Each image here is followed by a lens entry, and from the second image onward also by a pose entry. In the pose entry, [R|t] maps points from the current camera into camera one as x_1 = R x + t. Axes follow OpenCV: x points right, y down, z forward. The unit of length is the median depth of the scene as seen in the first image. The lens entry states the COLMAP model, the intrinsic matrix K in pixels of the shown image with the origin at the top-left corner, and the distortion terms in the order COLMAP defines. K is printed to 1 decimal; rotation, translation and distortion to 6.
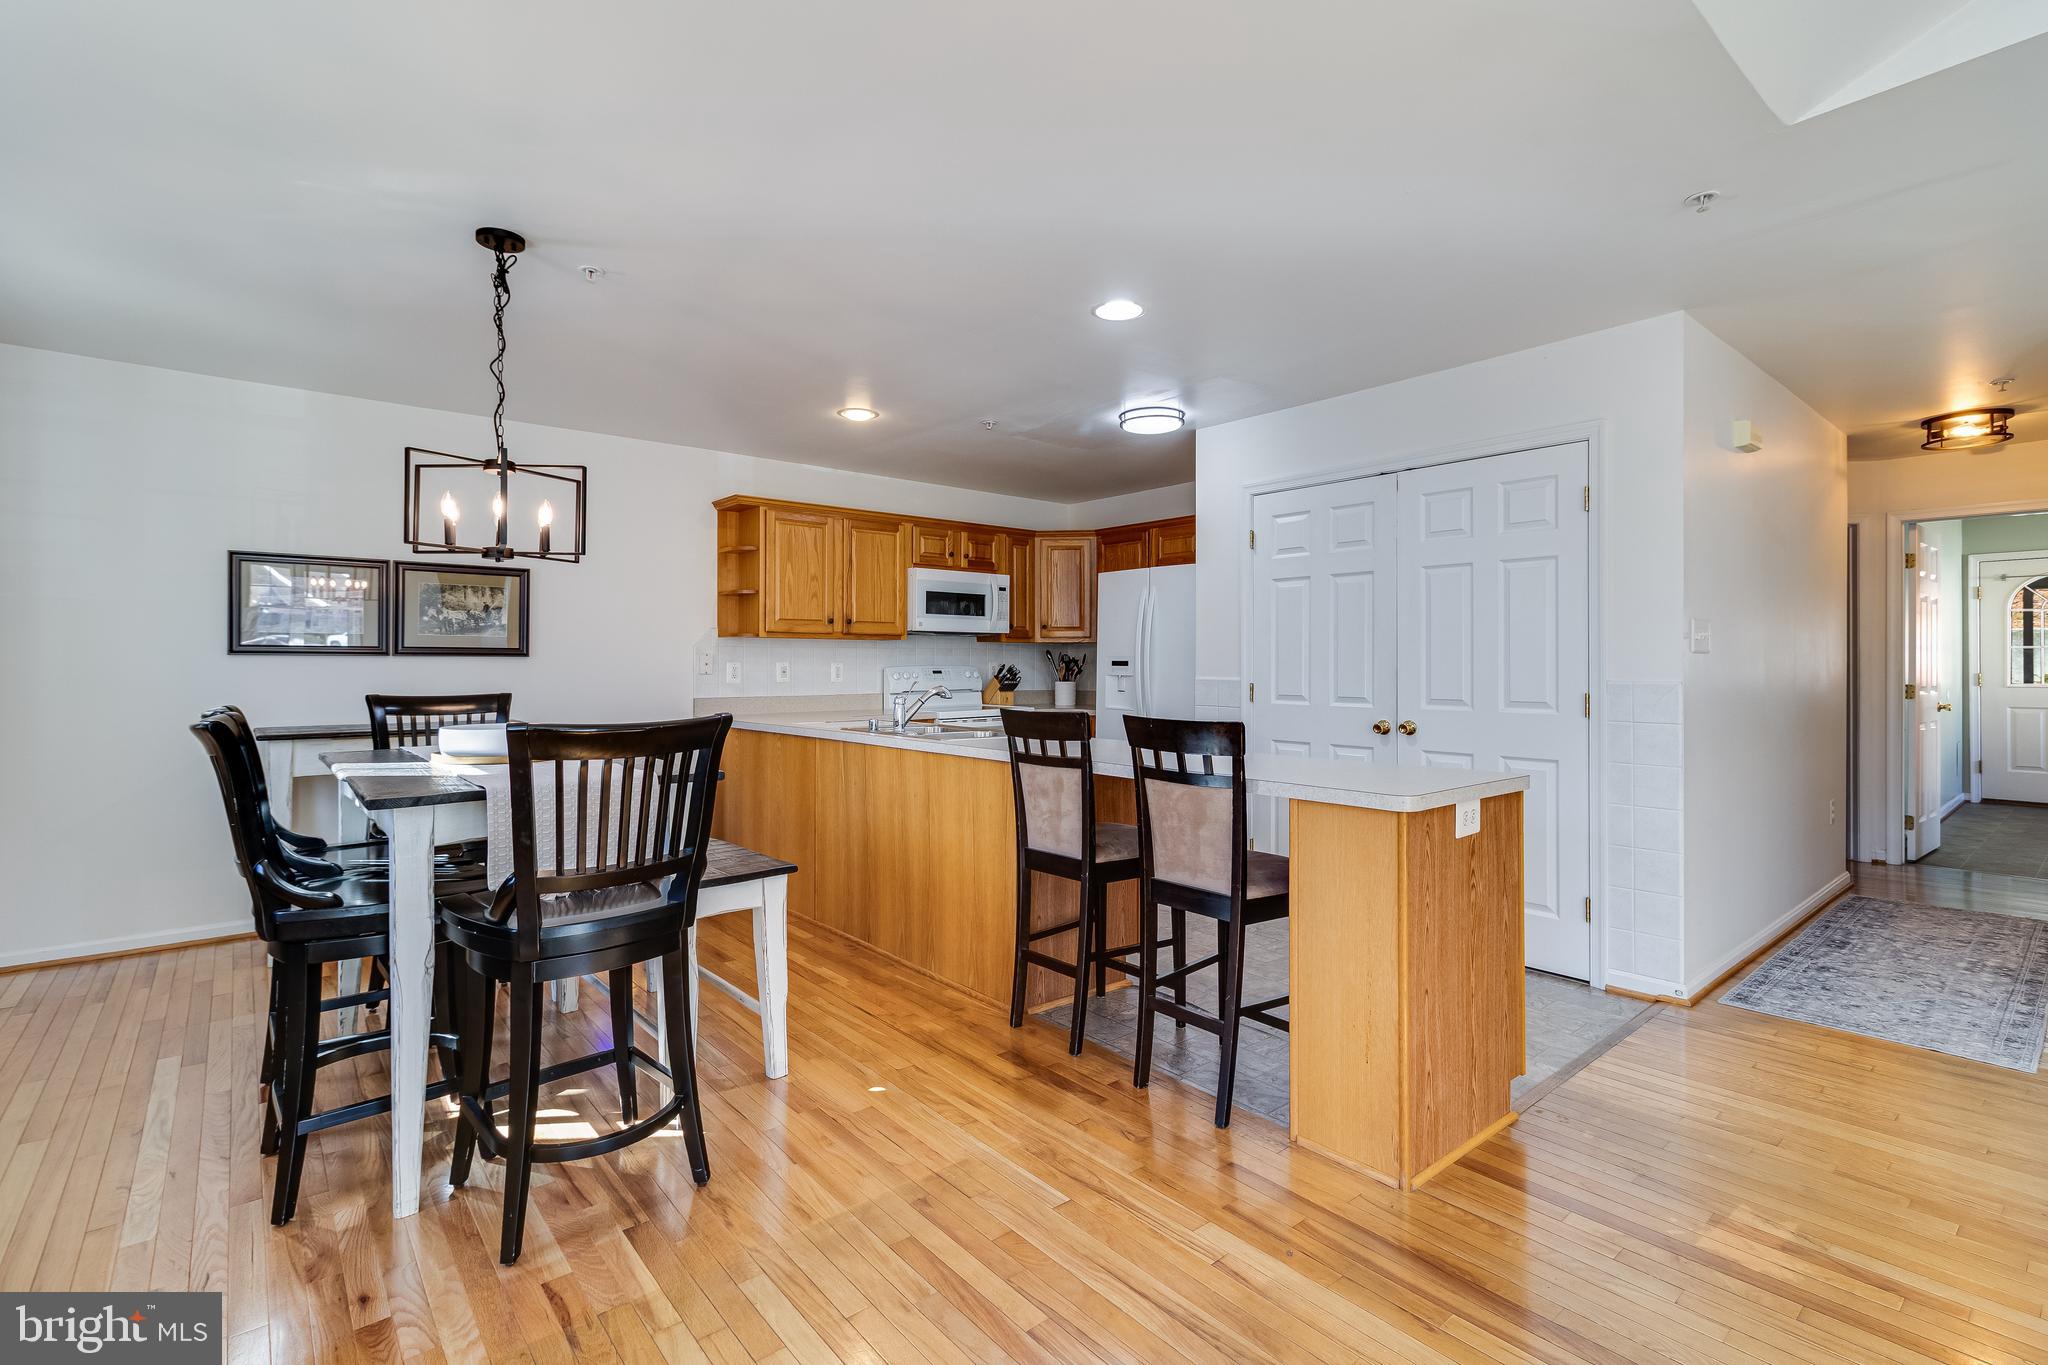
lens RADIAL K [[938.9, 0, 1023.9], [0, 938.9, 662.3], [0, 0, 1]] dist [0.003491, 0.000444]
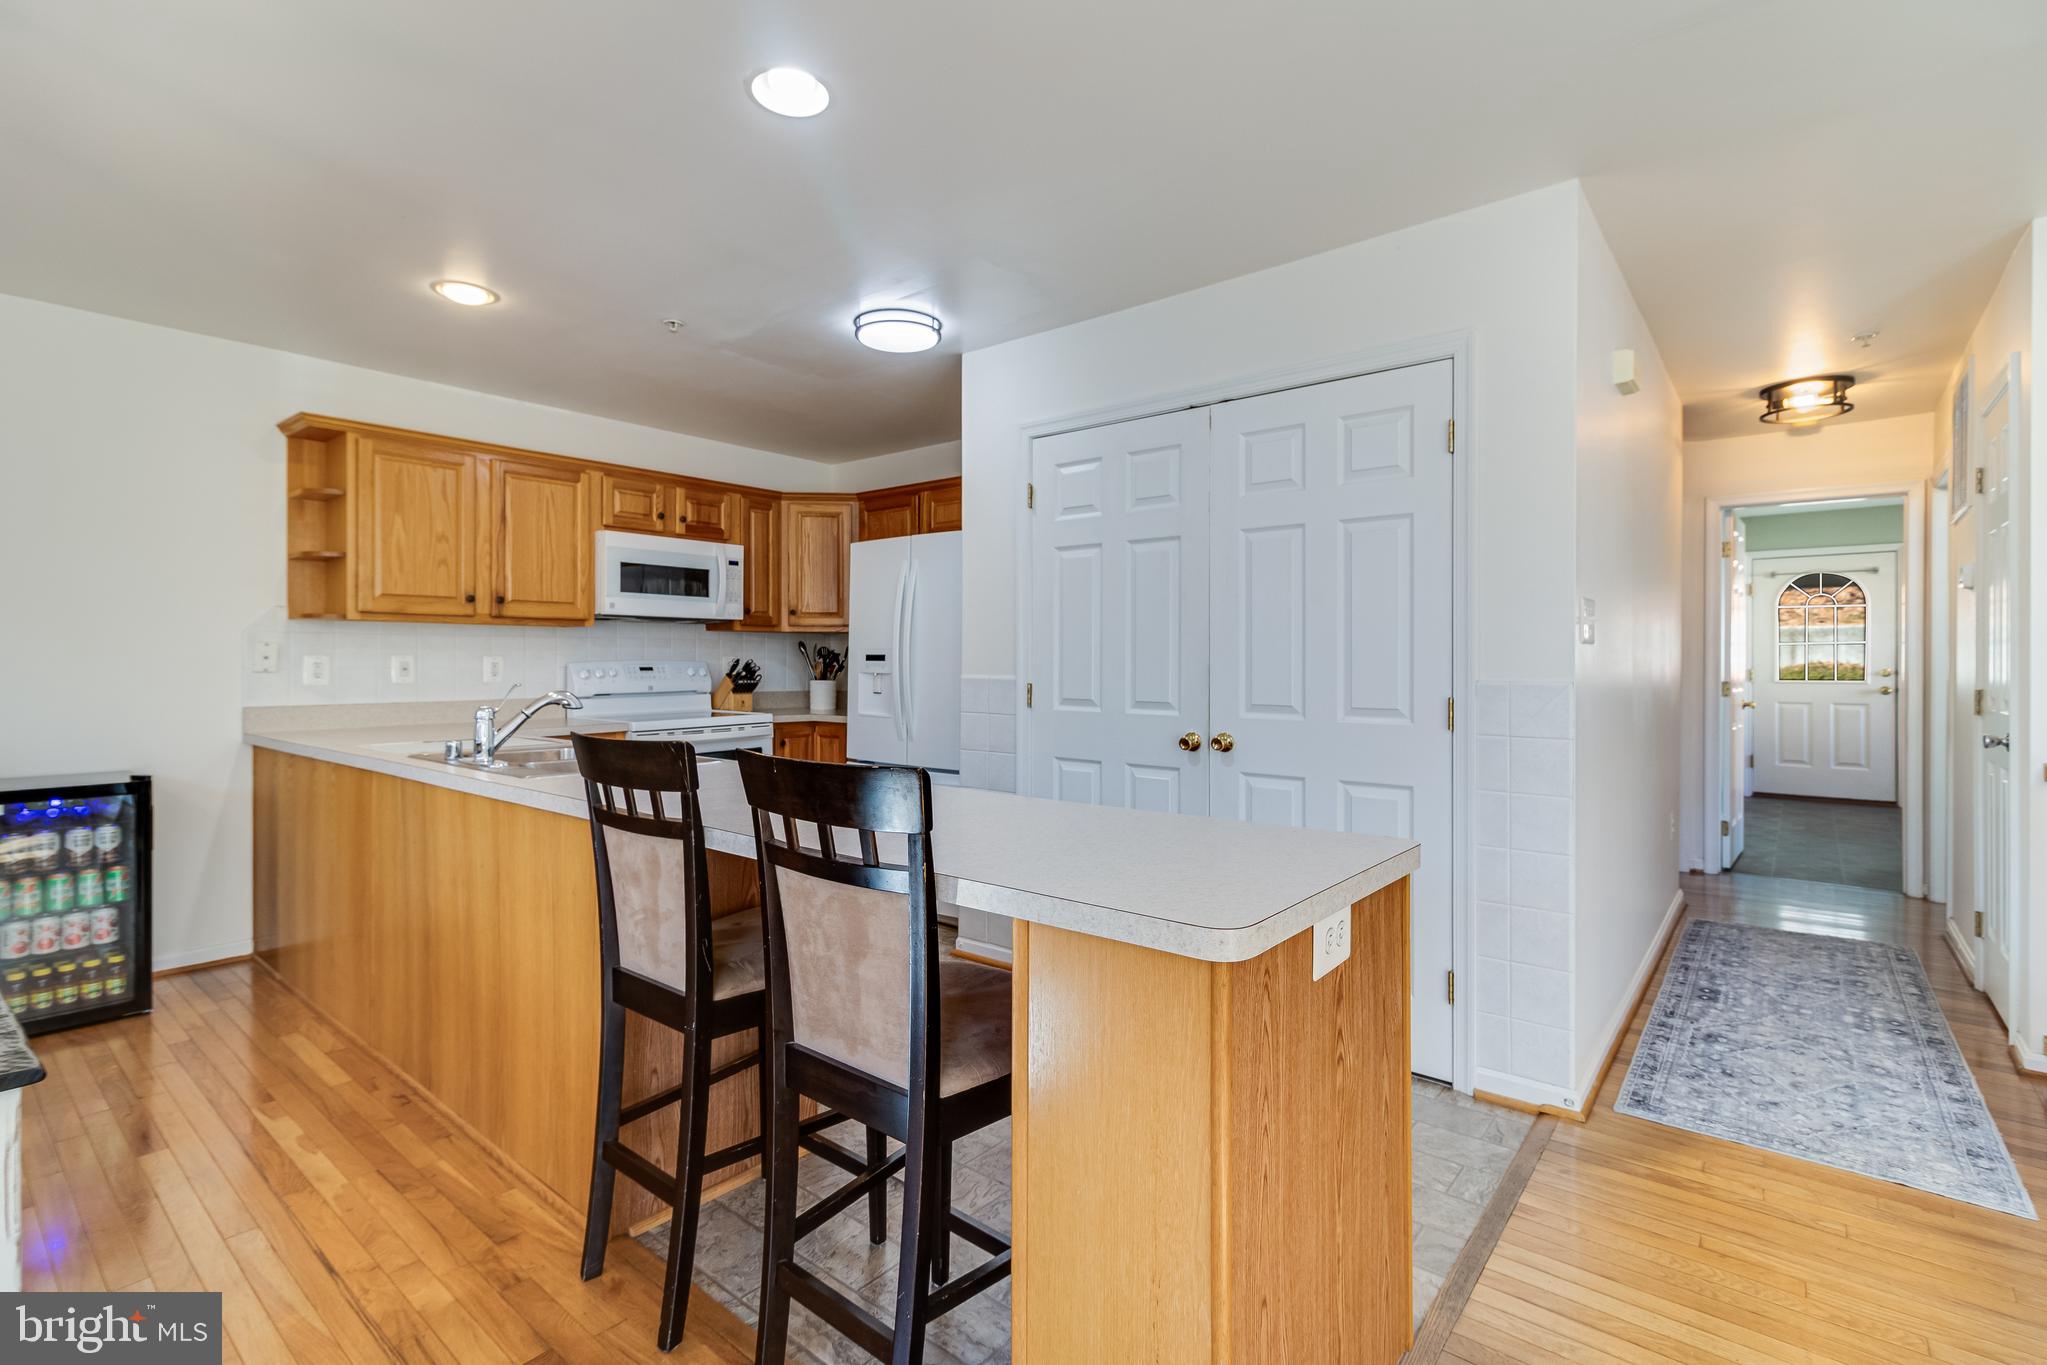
lens RADIAL K [[938.5, 0, 1023.4], [0, 938.5, 662.3], [0, 0, 1]] dist [0.003491, 0.000444]
pose [[0.983342, 0.000485, 0.181765, 0.102386], [-0.001264, 0.999990, 0.004172, 0.001956], [-0.181761, -0.004333, 0.983333, 0.258287]]
